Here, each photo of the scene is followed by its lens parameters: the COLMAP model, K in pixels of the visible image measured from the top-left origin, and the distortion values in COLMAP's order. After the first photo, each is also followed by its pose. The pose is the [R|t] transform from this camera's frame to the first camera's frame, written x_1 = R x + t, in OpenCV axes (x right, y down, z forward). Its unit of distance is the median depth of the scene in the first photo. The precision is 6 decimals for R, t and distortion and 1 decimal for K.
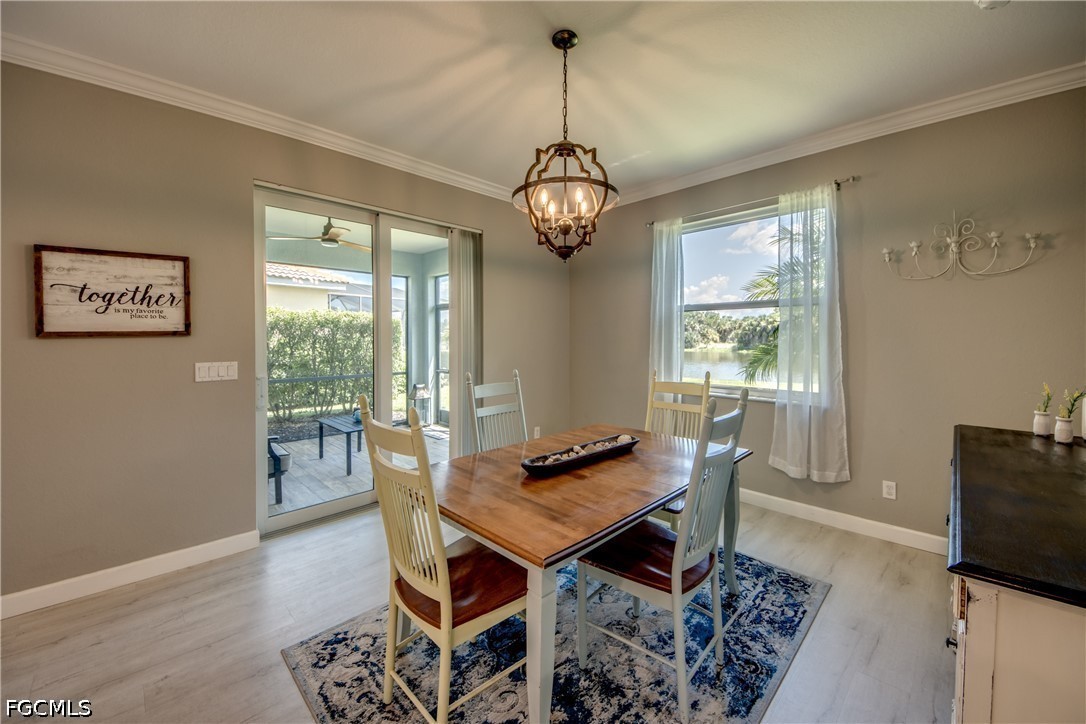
lens RADIAL K [[417.1, 0, 536.3], [0, 417.1, 339.4], [0, 0, 1]] dist [0.021909, -0.014871]
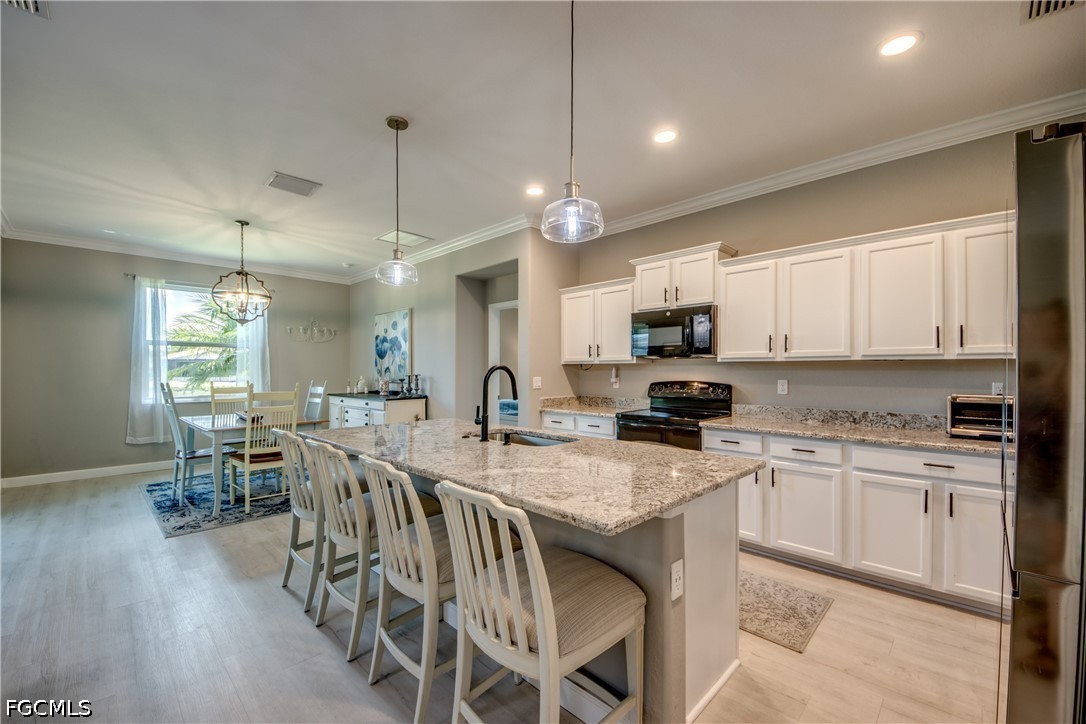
lens RADIAL K [[431.5, 0, 545.7], [0, 431.5, 368.4], [0, 0, 1]] dist [-0.013110, -0.001007]
pose [[-0.019210, 0.007880, 0.999784, -1.792905], [0.004210, 0.999961, -0.007801, 0.045740], [-0.999807, 0.004060, -0.019243, -0.434009]]
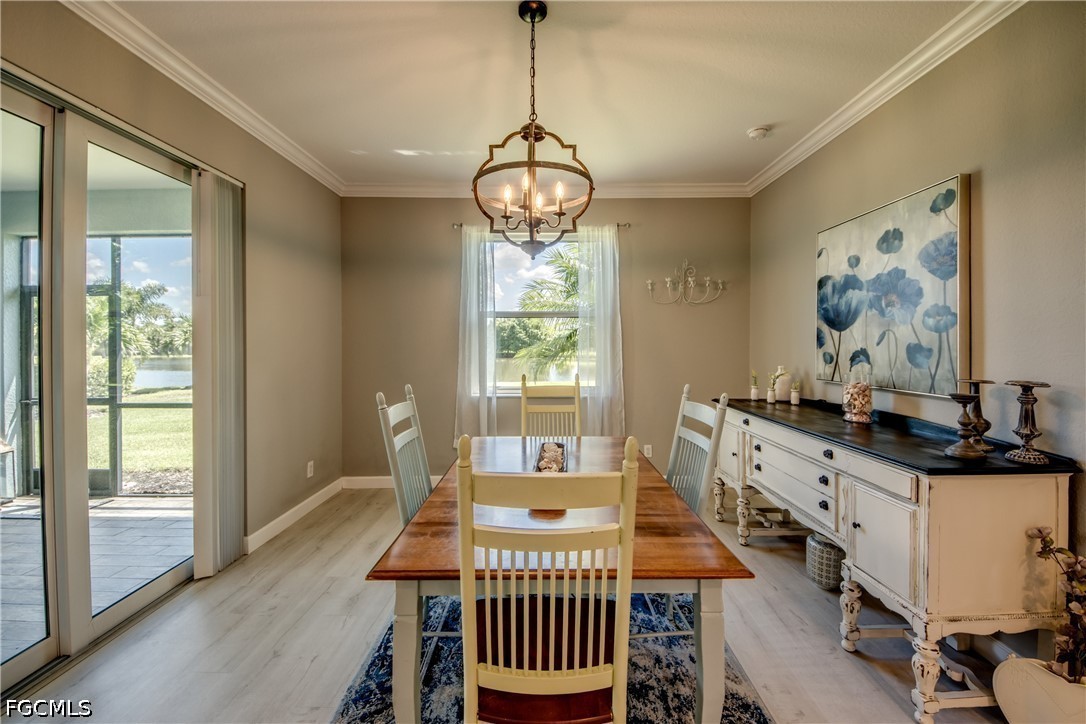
lens RADIAL K [[417.1, 0, 556.1], [0, 417.1, 344.5], [0, 0, 1]] dist [0.021909, -0.014871]
pose [[0.696870, -0.003323, 0.717190, -0.444996], [0.003825, 0.999992, 0.000917, -0.002600], [-0.717187, 0.002104, 0.696877, 0.282026]]
